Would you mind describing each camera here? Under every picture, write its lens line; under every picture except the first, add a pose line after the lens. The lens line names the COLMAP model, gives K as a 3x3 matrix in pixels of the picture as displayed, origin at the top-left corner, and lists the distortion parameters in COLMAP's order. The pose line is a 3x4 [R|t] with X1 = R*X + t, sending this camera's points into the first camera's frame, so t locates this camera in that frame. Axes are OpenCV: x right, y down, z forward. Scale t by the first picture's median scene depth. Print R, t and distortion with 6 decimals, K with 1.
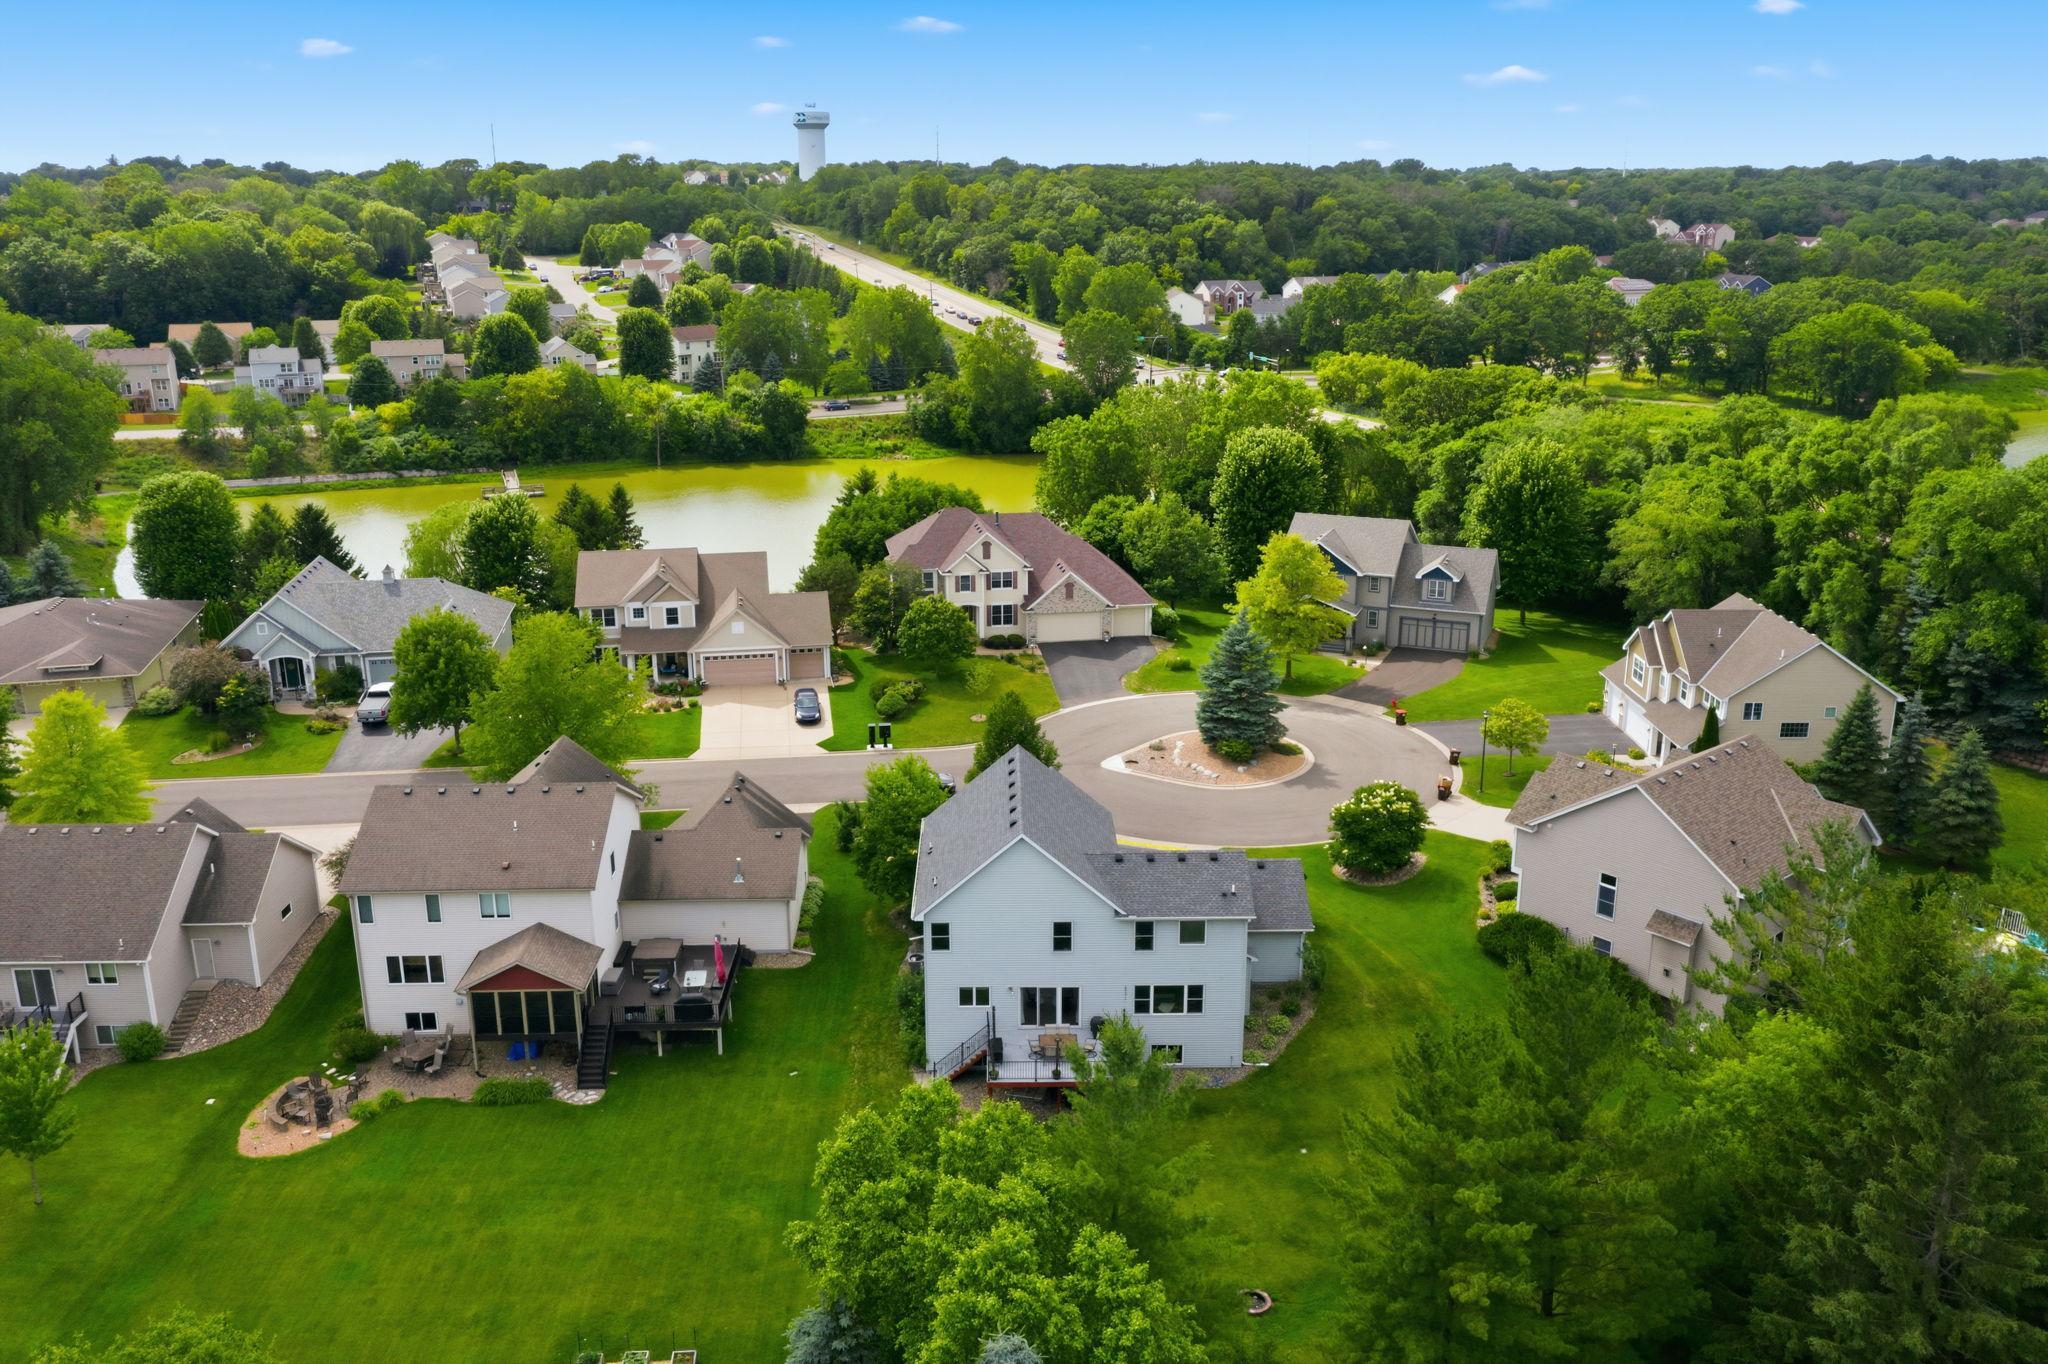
lens RADIAL K [[1643.7, 0, 1024.0], [0, 1643.7, 682.0], [0, 0, 1]] dist [0.003206, 0.012157]
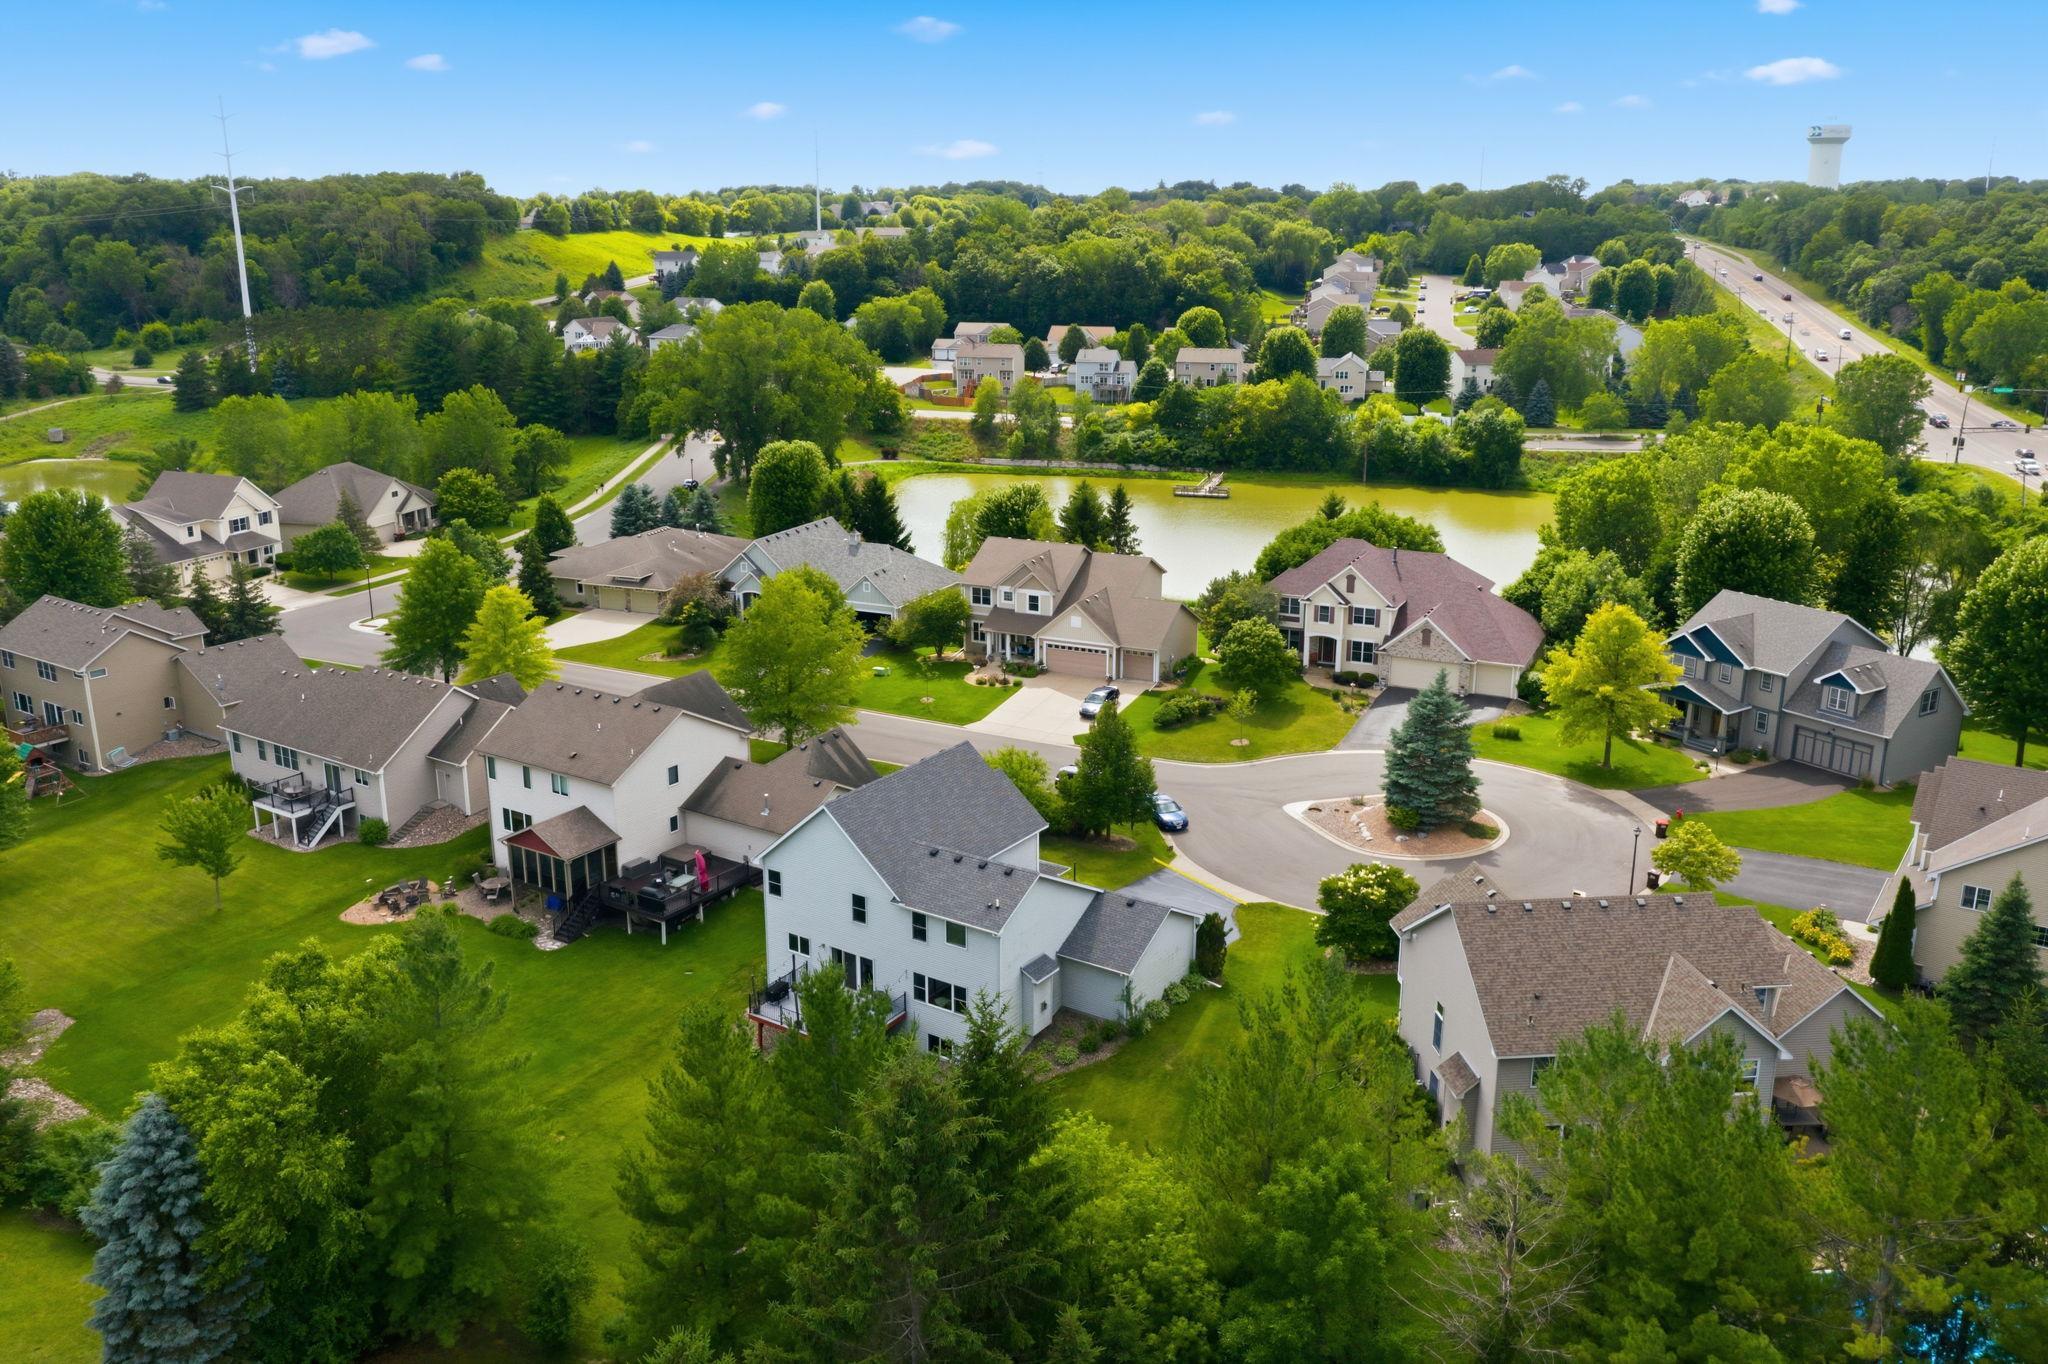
lens RADIAL K [[1643.7, 0, 1024.0], [0, 1643.7, 682.0], [0, 0, 1]] dist [0.003206, 0.012157]
pose [[0.821129, 0.161844, -0.547315, 0.358929], [-0.167699, 0.985039, 0.039684, -0.028266], [0.545549, 0.059199, 0.835985, 0.076288]]
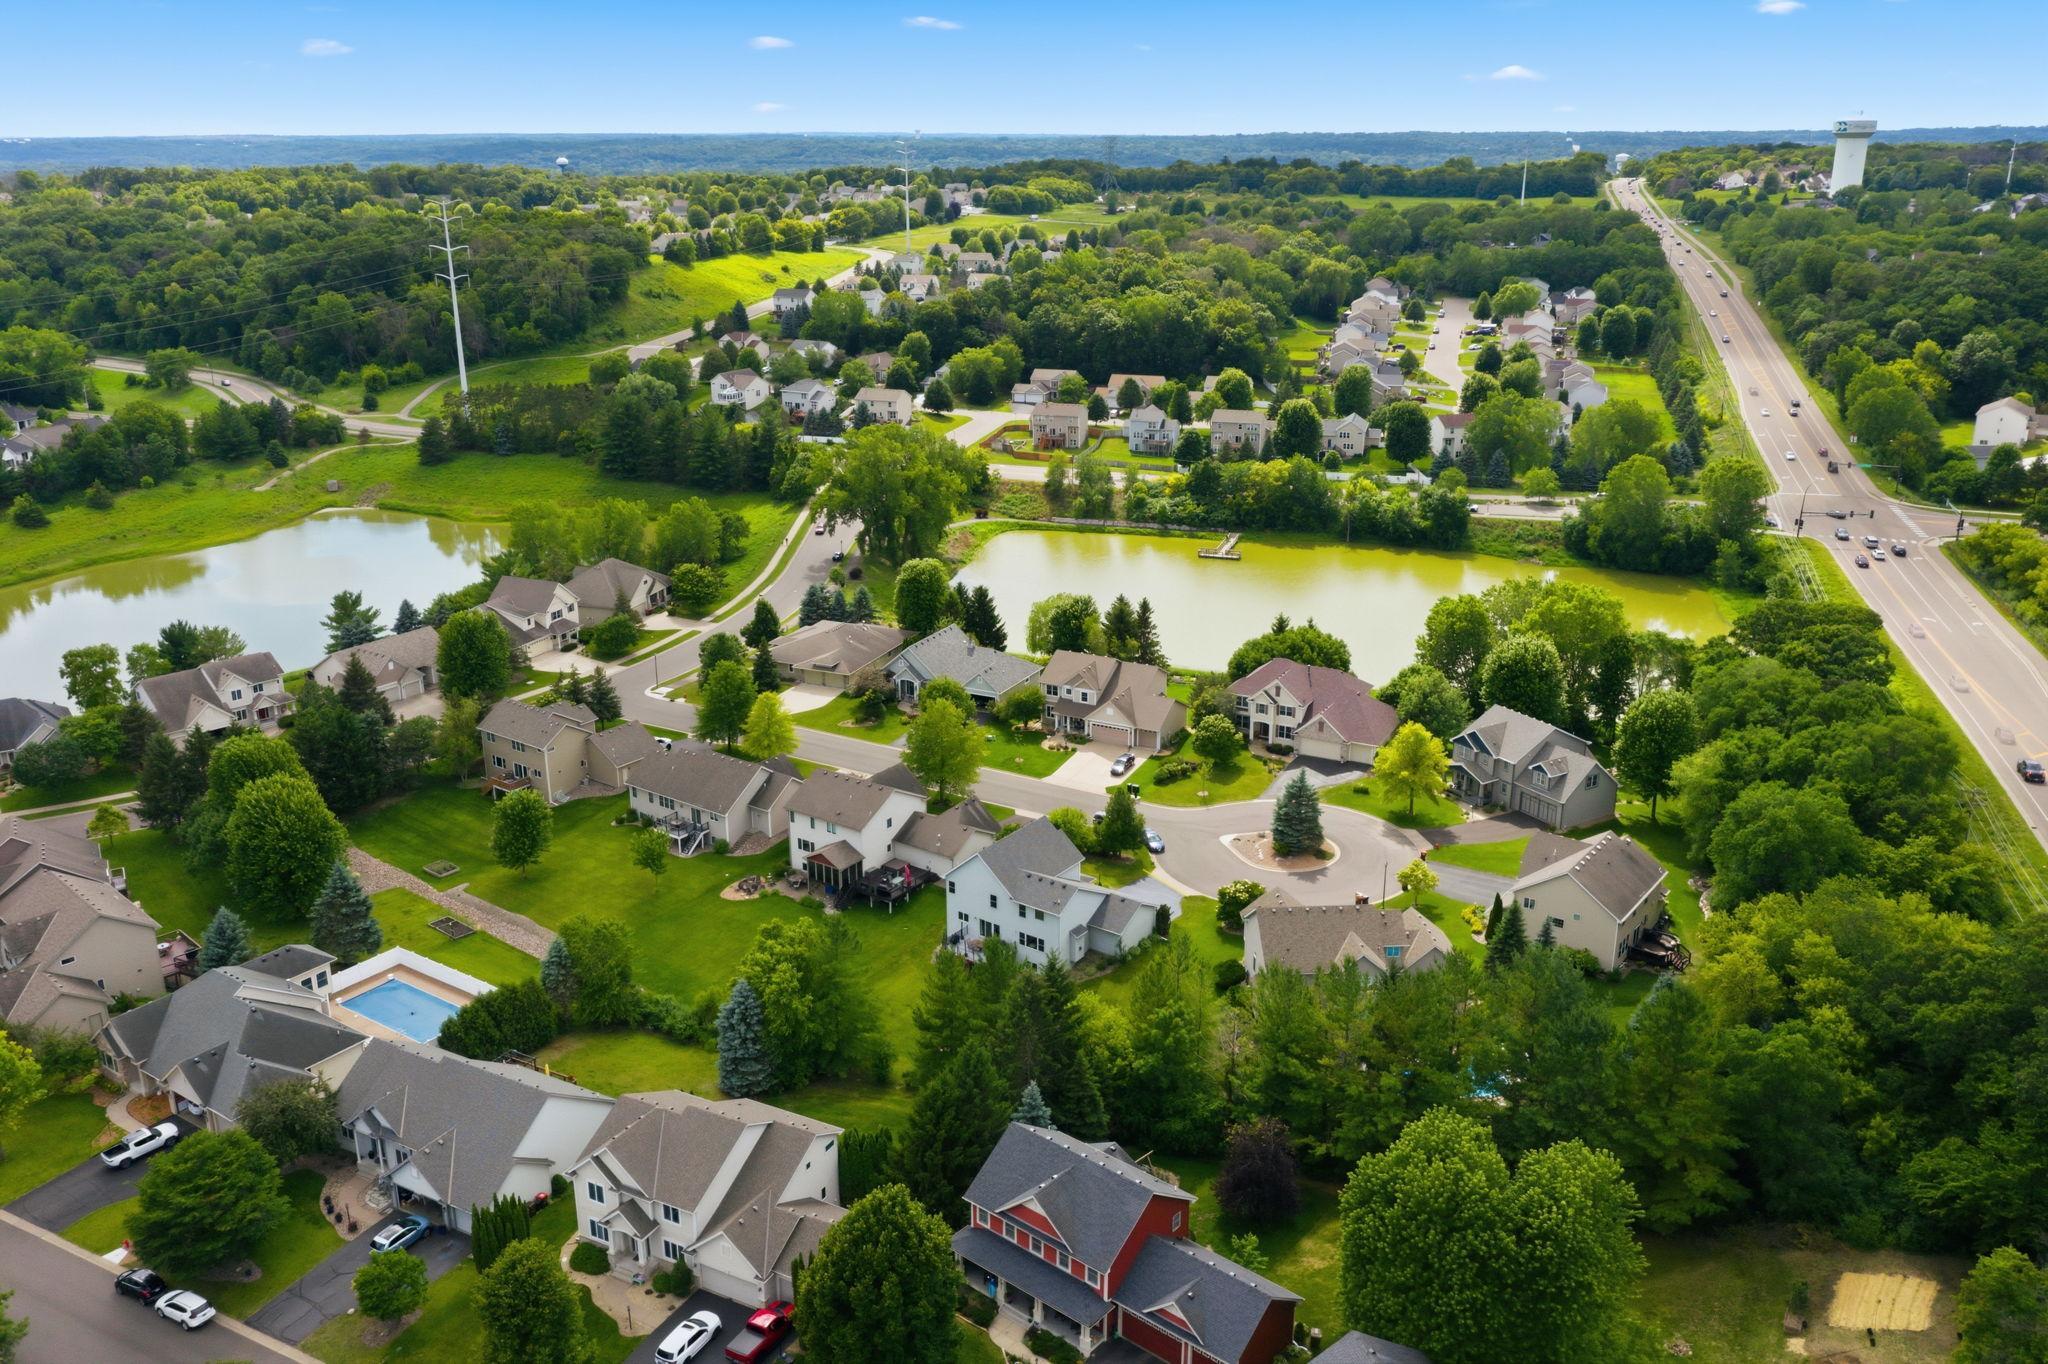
lens RADIAL K [[1639.8, 0, 1026.1], [0, 1639.8, 728.2], [0, 0, 1]] dist [0.002311, 0.004344]
pose [[0.797181, 0.209690, -0.566155, 0.686030], [-0.172929, 0.977762, 0.118645, -0.189710], [0.578444, 0.003324, 0.815715, -0.441493]]
